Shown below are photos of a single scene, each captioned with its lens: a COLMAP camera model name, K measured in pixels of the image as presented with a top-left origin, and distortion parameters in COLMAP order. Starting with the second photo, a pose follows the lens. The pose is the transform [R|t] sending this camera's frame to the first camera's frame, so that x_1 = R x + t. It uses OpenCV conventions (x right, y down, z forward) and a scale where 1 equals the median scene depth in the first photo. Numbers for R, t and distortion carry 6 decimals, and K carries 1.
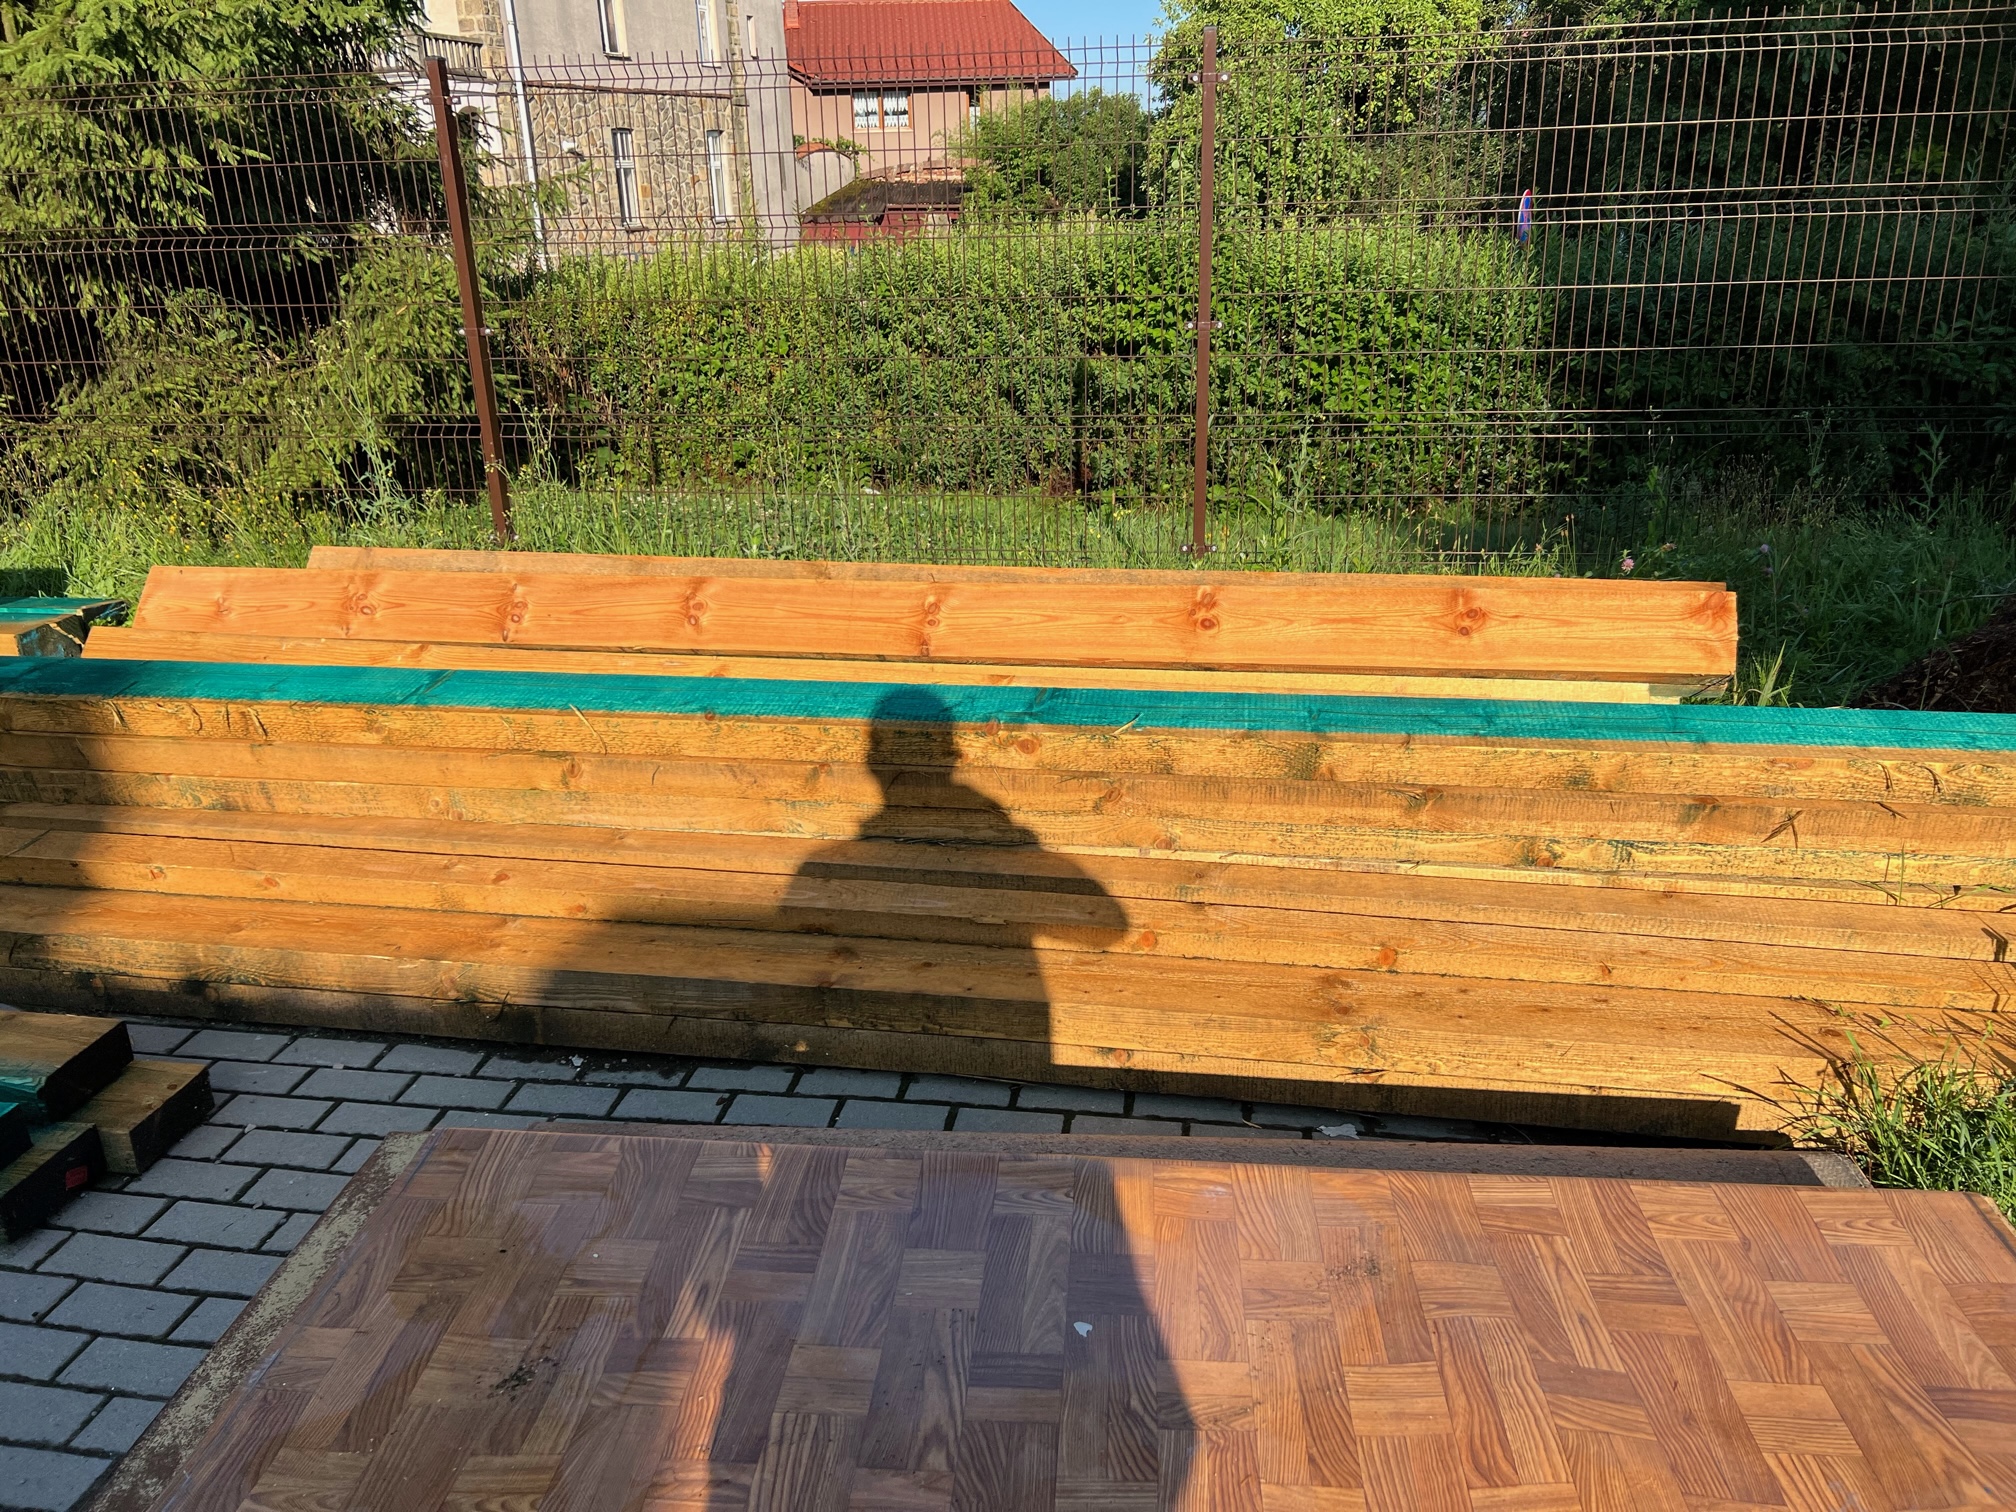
lens RADIAL K [[1493.6, 0, 1008.0], [0, 1493.6, 756.0], [0, 0, 1]] dist [0.019338, -0.000766]
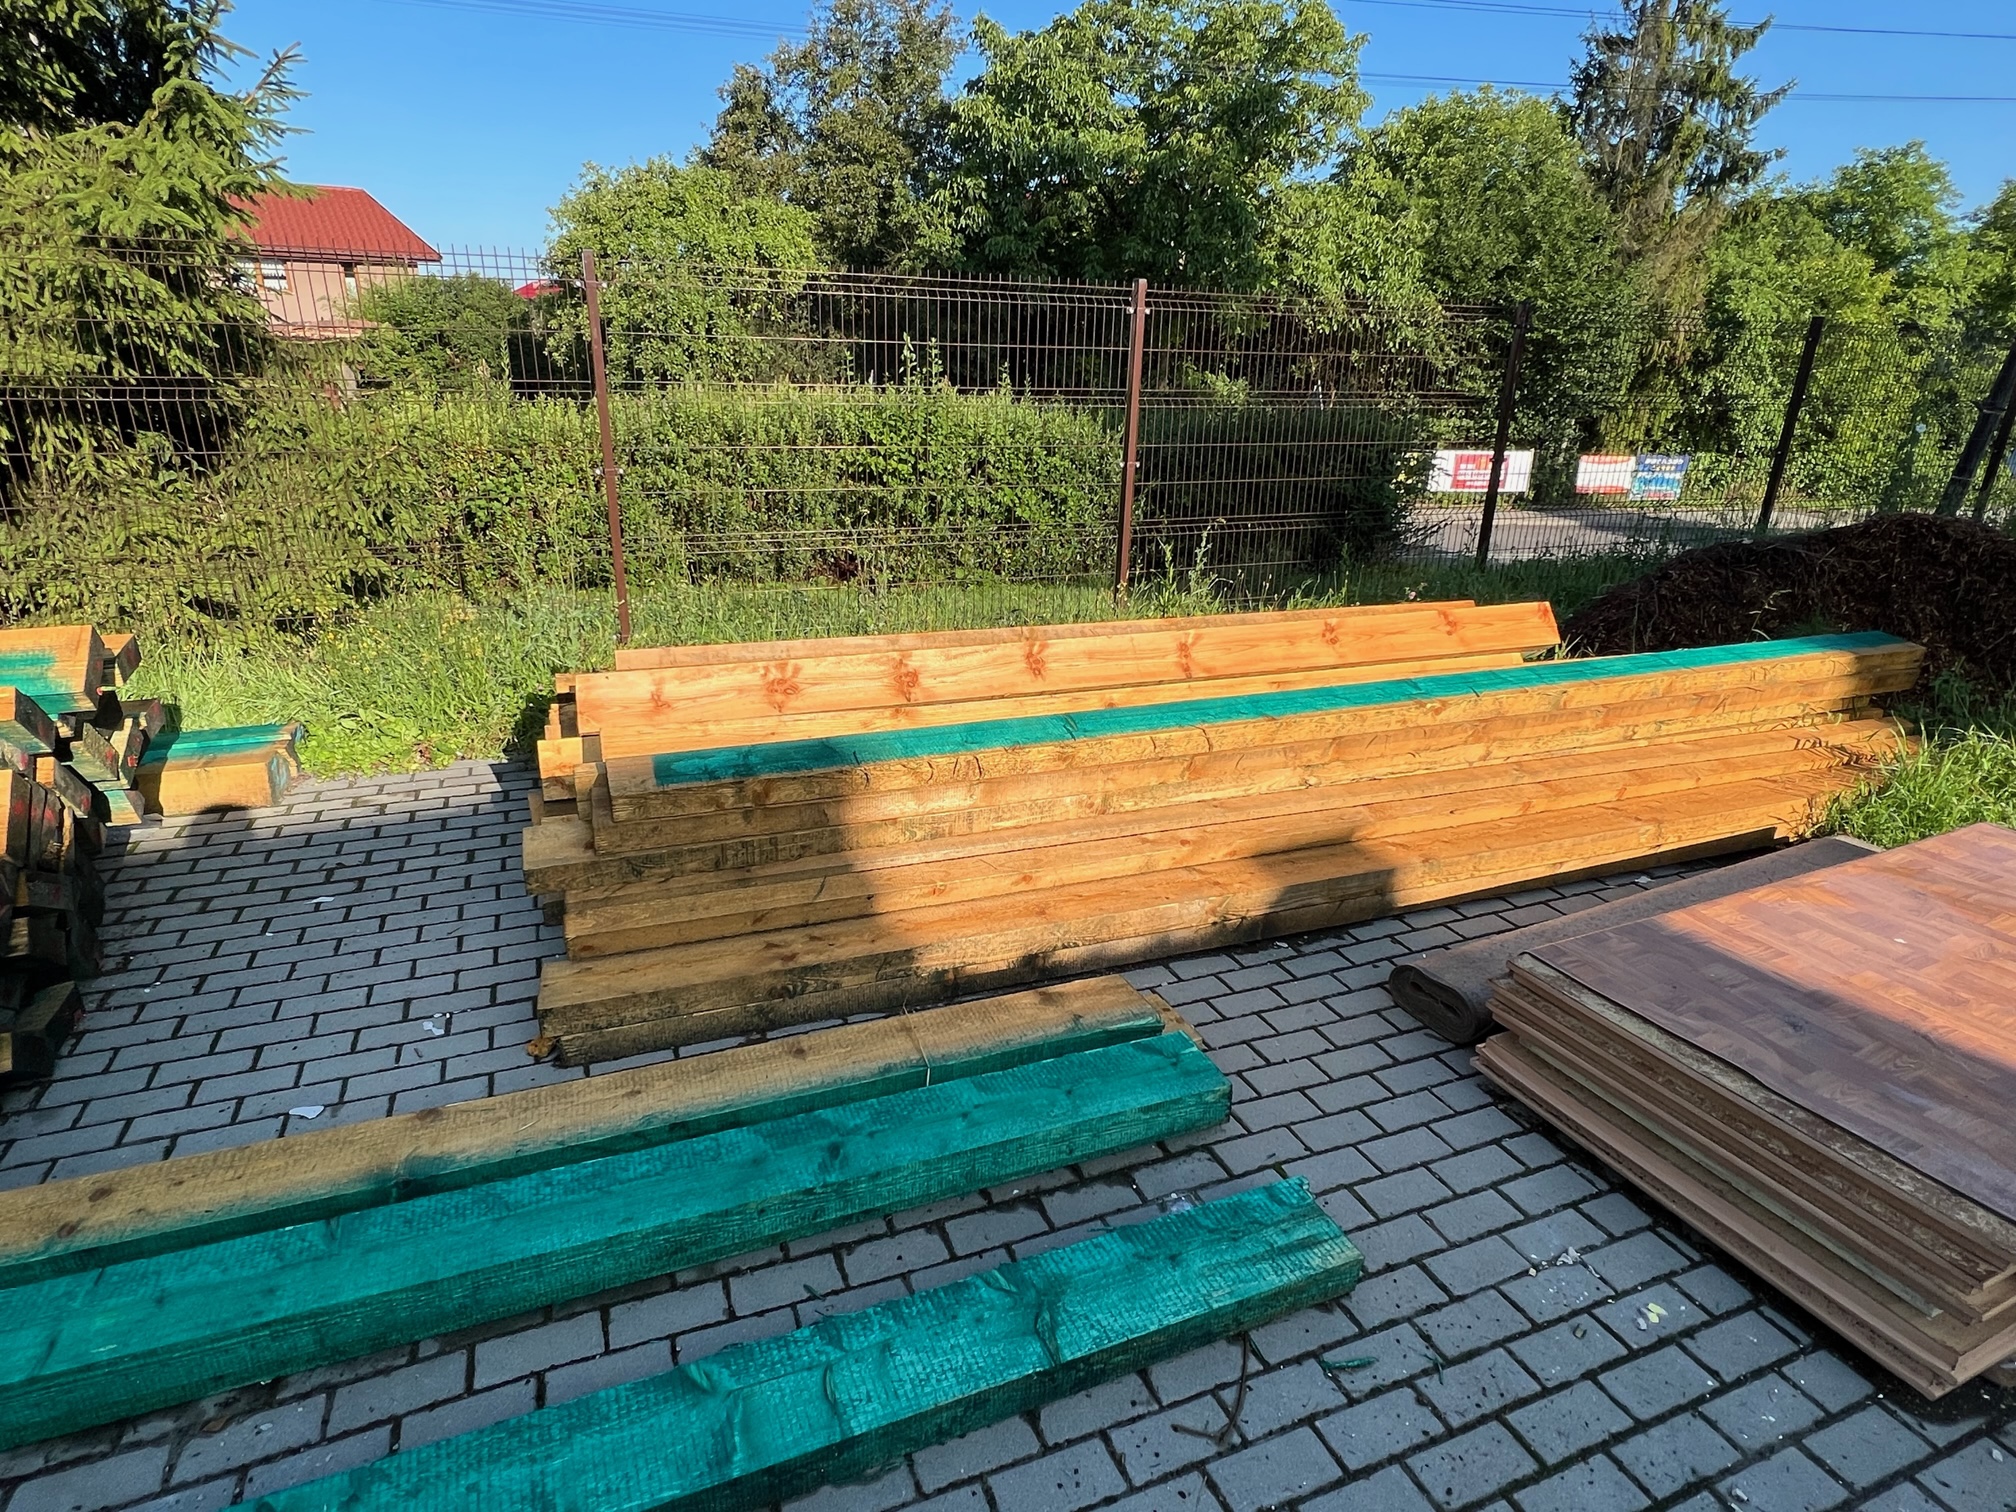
lens RADIAL K [[1067.0, 0, 1008.0], [0, 1067.0, 756.0], [0, 0, 1]] dist [0.004007, 0.000069]
pose [[0.859887, -0.137762, 0.491545, -0.564200], [0.141347, 0.989504, 0.030055, -0.033842], [-0.490526, 0.043635, 0.870333, 0.090880]]
